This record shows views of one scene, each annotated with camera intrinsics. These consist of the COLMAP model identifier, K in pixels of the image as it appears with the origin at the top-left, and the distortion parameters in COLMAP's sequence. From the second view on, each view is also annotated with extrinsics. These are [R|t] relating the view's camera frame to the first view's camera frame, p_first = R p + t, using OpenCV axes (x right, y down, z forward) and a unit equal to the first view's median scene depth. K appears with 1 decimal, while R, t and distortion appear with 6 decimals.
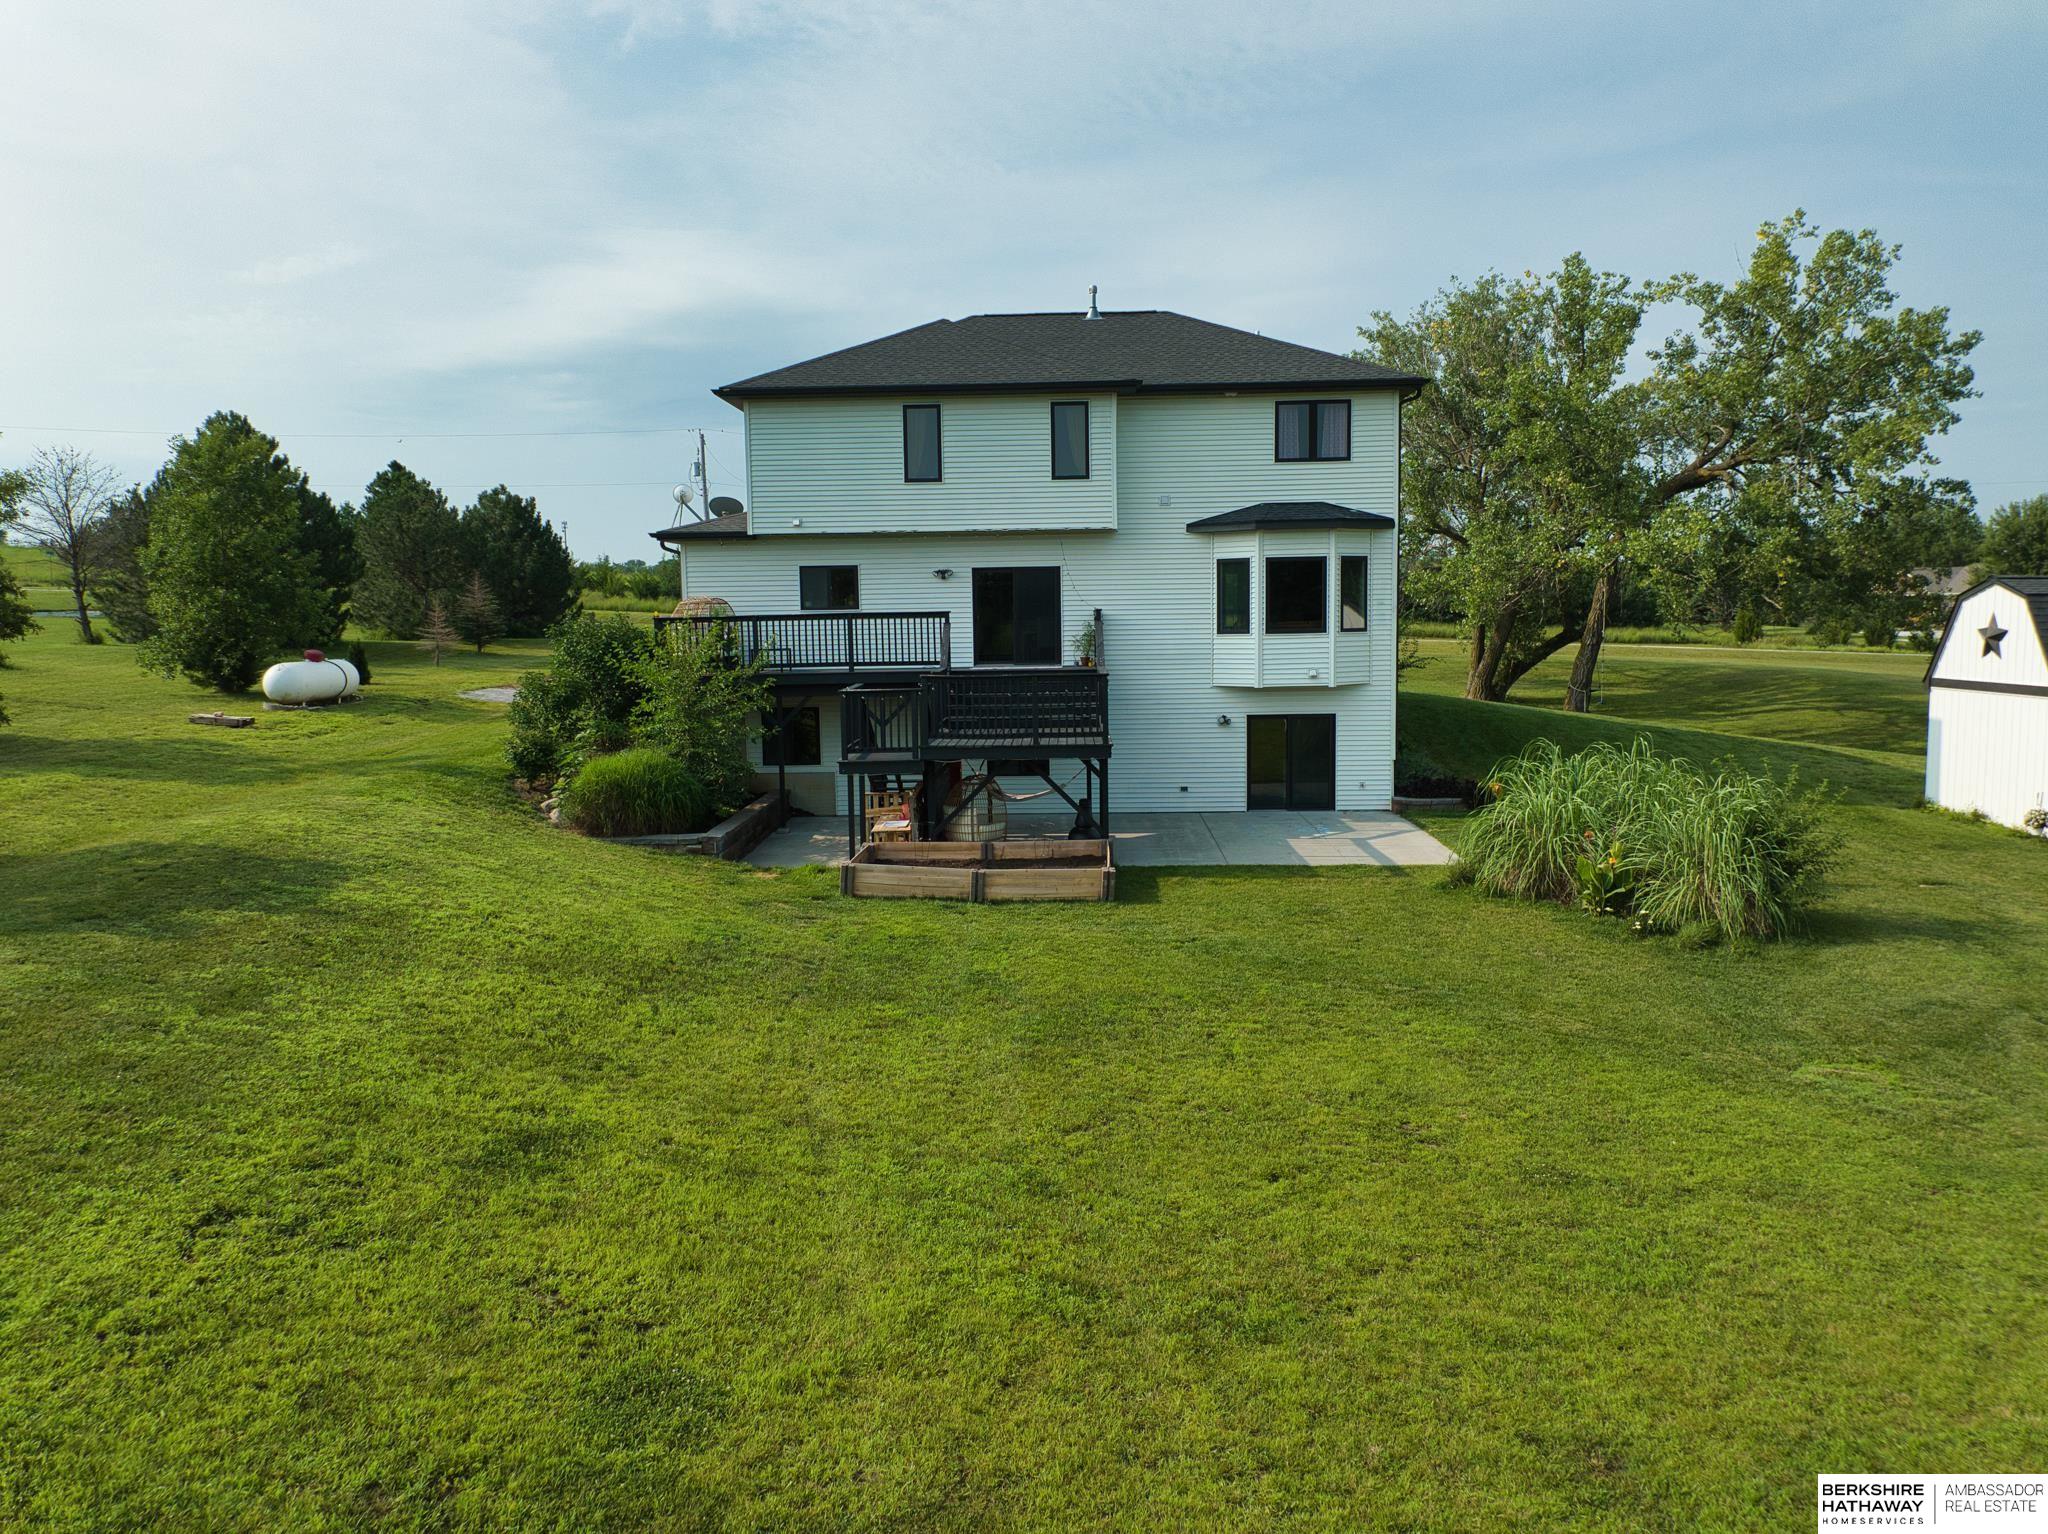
lens RADIAL K [[1445.5, 0, 1021.7], [0, 1445.5, 756.8], [0, 0, 1]] dist [0.023683, -0.042261]
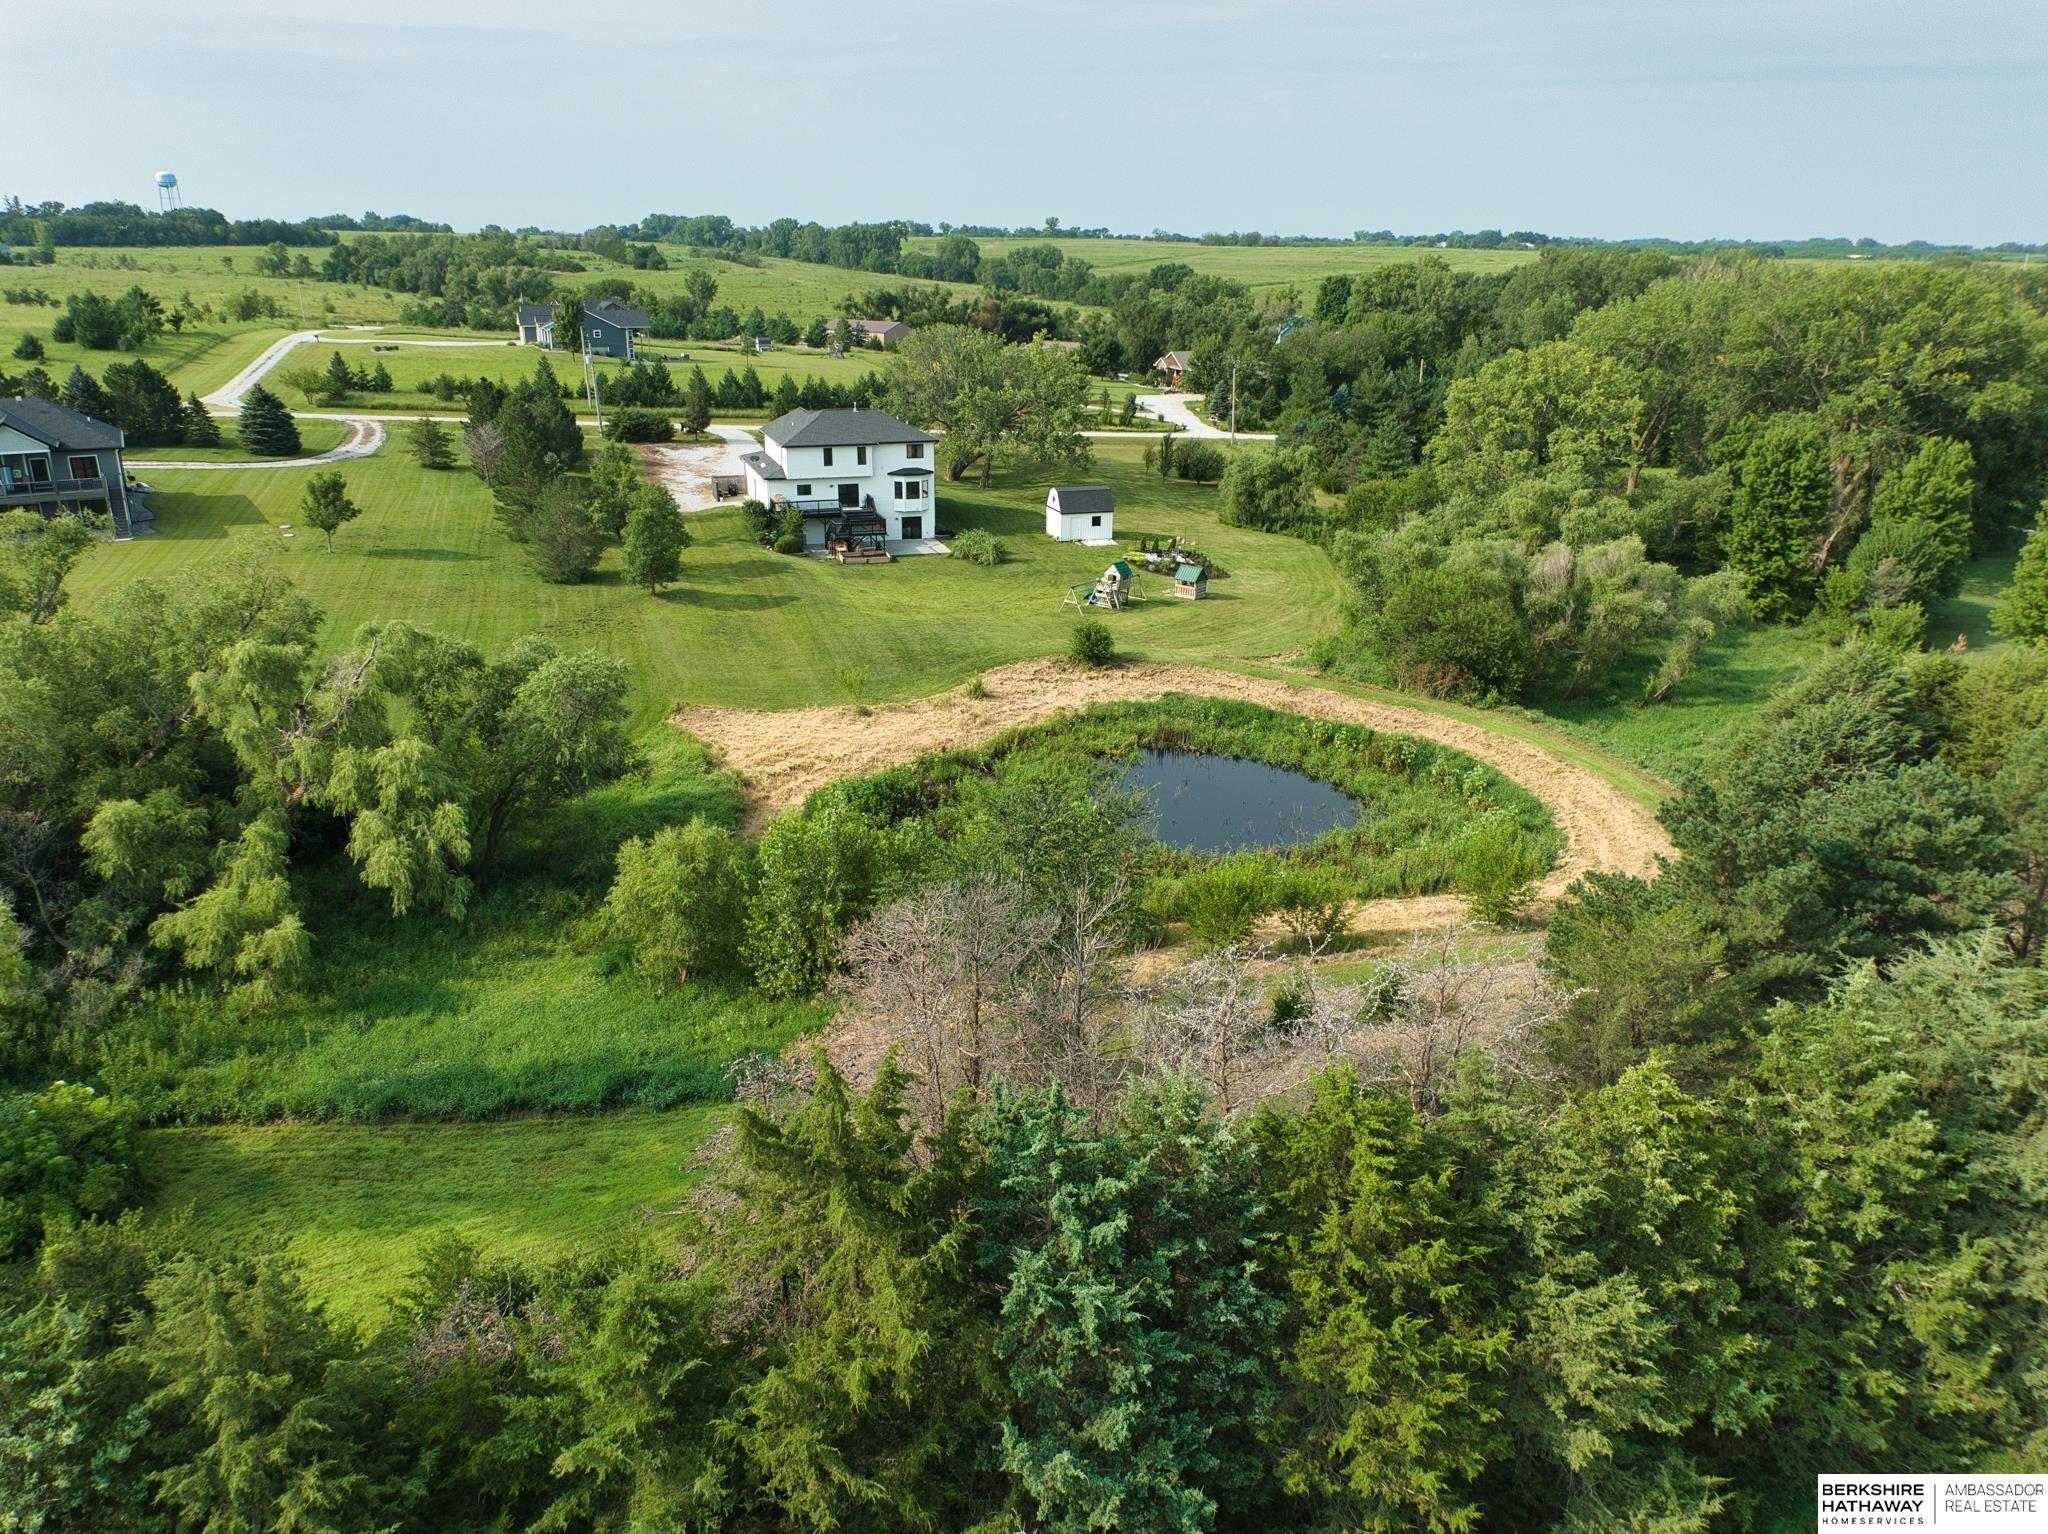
lens RADIAL K [[1445.5, 0, 1021.7], [0, 1445.5, 756.8], [0, 0, 1]] dist [0.023683, -0.042261]
pose [[0.936614, -0.092885, 0.337826, -1.054796], [0.008680, 0.970073, 0.242657, -0.387339], [-0.350256, -0.224343, 0.909390, -3.274815]]
